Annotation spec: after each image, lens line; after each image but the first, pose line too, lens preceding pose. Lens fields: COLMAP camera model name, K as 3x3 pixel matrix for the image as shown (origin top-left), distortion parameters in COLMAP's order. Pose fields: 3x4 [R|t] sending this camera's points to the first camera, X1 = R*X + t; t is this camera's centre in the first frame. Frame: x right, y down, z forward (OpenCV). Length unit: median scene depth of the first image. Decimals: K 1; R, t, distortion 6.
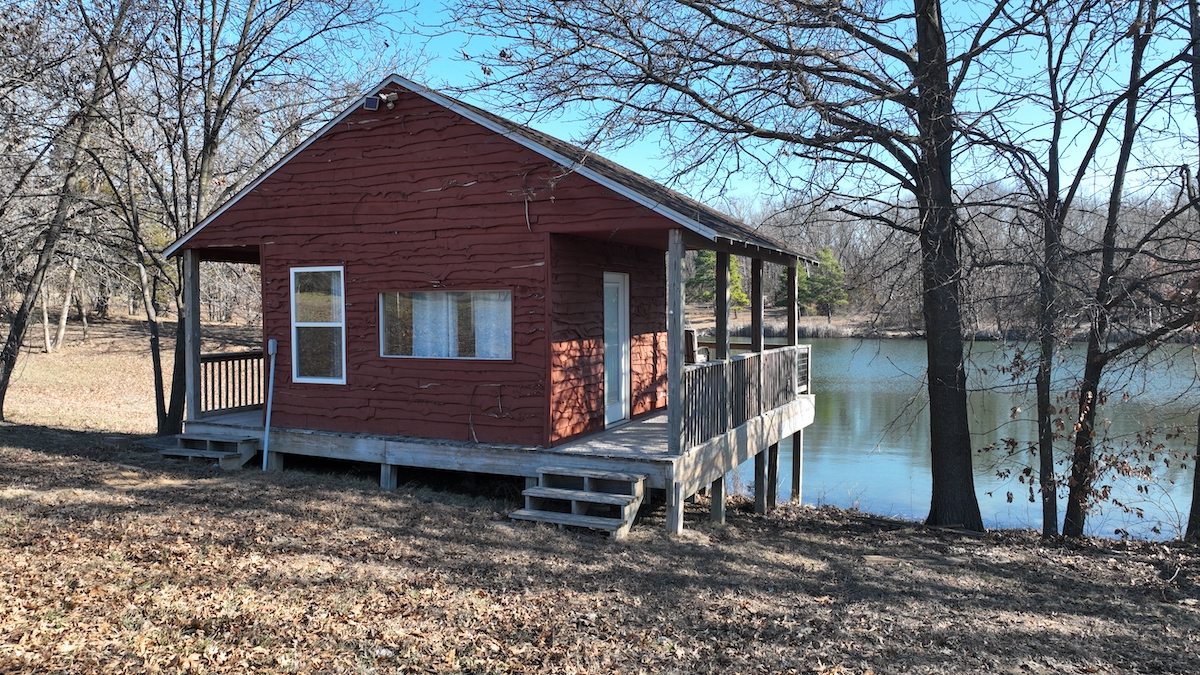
lens RADIAL K [[838.5, 0, 600.5], [0, 838.5, 336.9], [0, 0, 1]] dist [0.000364, 0.008233]
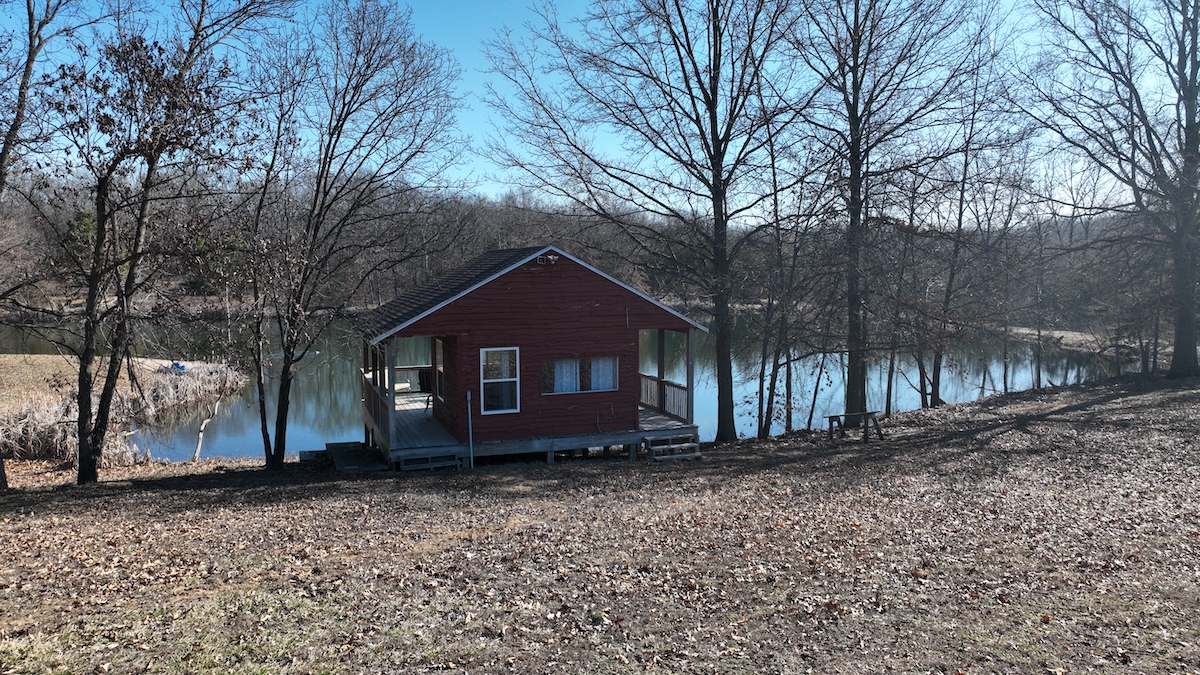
lens RADIAL K [[838.5, 0, 599.6], [0, 838.5, 337.3], [0, 0, 1]] dist [0.000364, 0.008233]
pose [[0.718207, -0.063702, 0.692907, -1.452863], [0.025529, 0.997543, 0.065247, -0.222172], [-0.695361, -0.029171, 0.718069, -0.419342]]
